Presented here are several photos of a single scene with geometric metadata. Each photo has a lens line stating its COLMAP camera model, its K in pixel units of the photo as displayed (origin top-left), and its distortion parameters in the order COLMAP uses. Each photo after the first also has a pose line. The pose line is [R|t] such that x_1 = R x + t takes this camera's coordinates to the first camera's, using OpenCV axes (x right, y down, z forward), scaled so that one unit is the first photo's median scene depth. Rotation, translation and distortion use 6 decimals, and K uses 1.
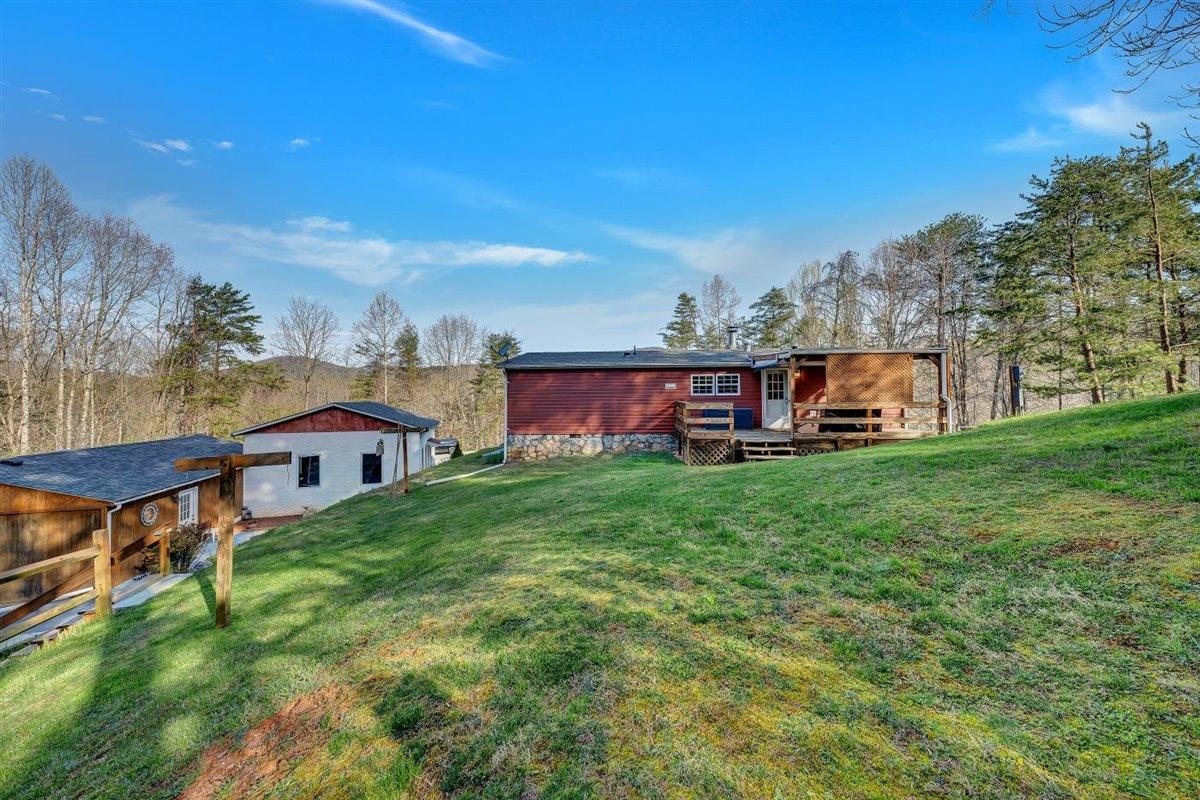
lens RADIAL K [[429.1, 0, 600.4], [0, 429.1, 392.9], [0, 0, 1]] dist [-0.000429, -0.000076]
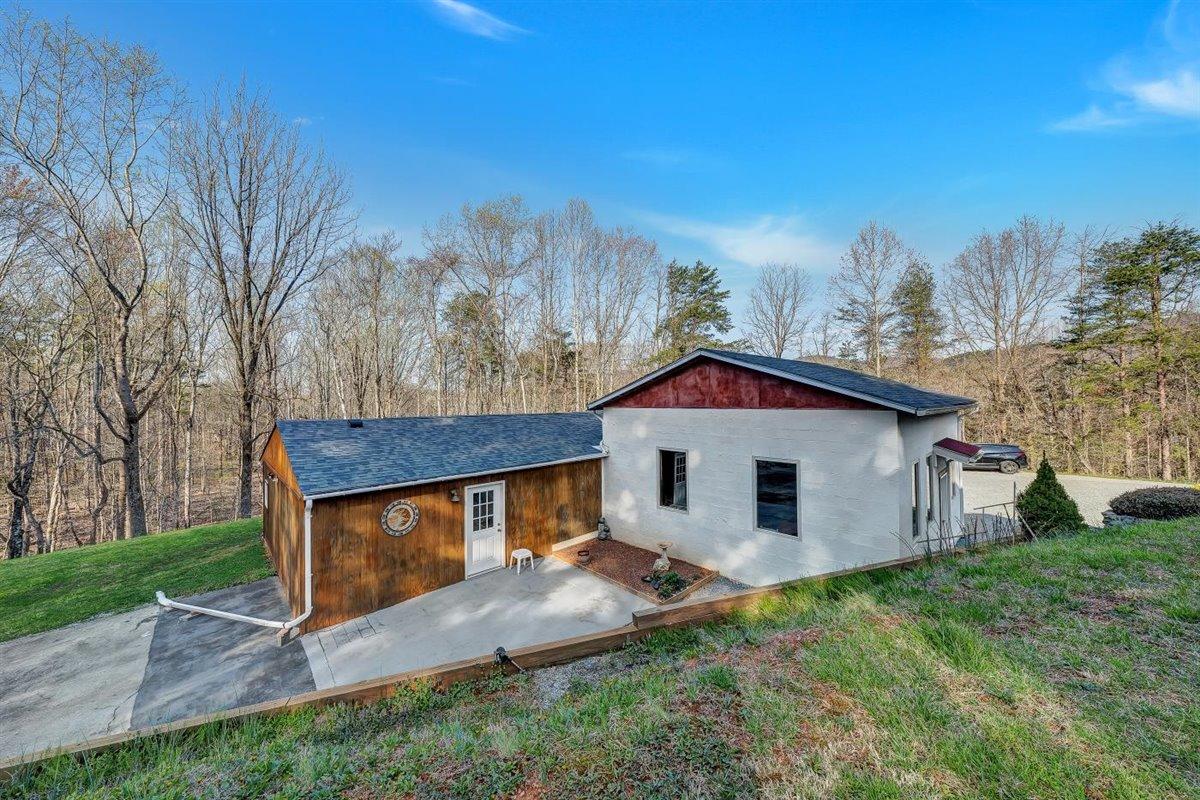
lens RADIAL K [[429.1, 0, 600.4], [0, 429.1, 392.9], [0, 0, 1]] dist [-0.000429, -0.000076]
pose [[0.465394, -0.015607, -0.884966, -0.166135], [0.021177, 0.999755, -0.006495, 0.052051], [0.884850, -0.015718, 0.465610, 0.466412]]
